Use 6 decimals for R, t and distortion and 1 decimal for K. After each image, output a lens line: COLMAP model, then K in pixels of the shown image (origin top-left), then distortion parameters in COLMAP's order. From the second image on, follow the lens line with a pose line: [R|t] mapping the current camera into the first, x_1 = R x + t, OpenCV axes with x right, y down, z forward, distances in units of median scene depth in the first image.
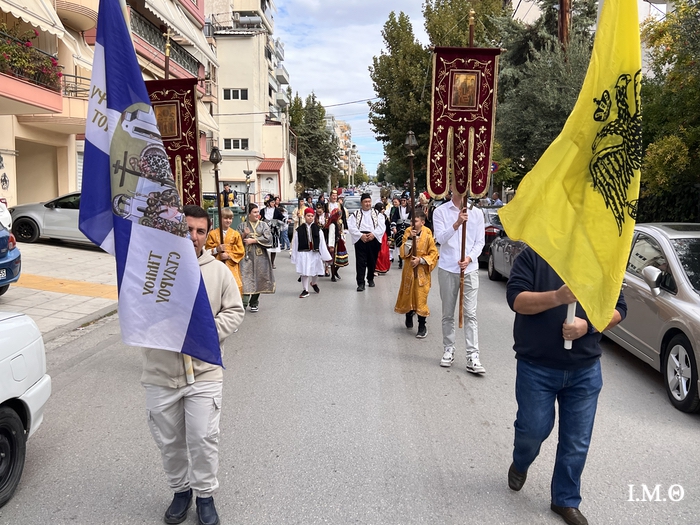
lens RADIAL K [[677.4, 0, 350.0], [0, 677.4, 262.5], [0, 0, 1]] dist [0.009328, 0.001324]
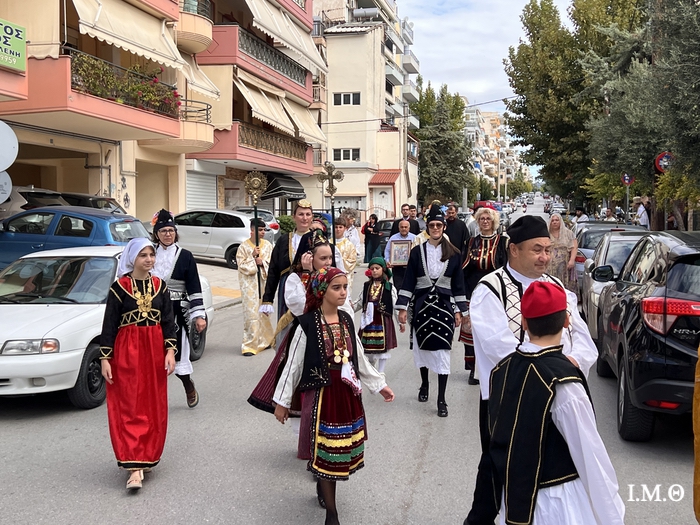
lens RADIAL K [[919.9, 0, 350.0], [0, 919.9, 262.5], [0, 0, 1]] dist [0.098410, -0.268339]
pose [[0.984681, 0.003302, -0.174335, 0.046676], [-0.010709, 0.999079, -0.041562, 0.017267], [0.174037, 0.042792, 0.983809, -0.180844]]
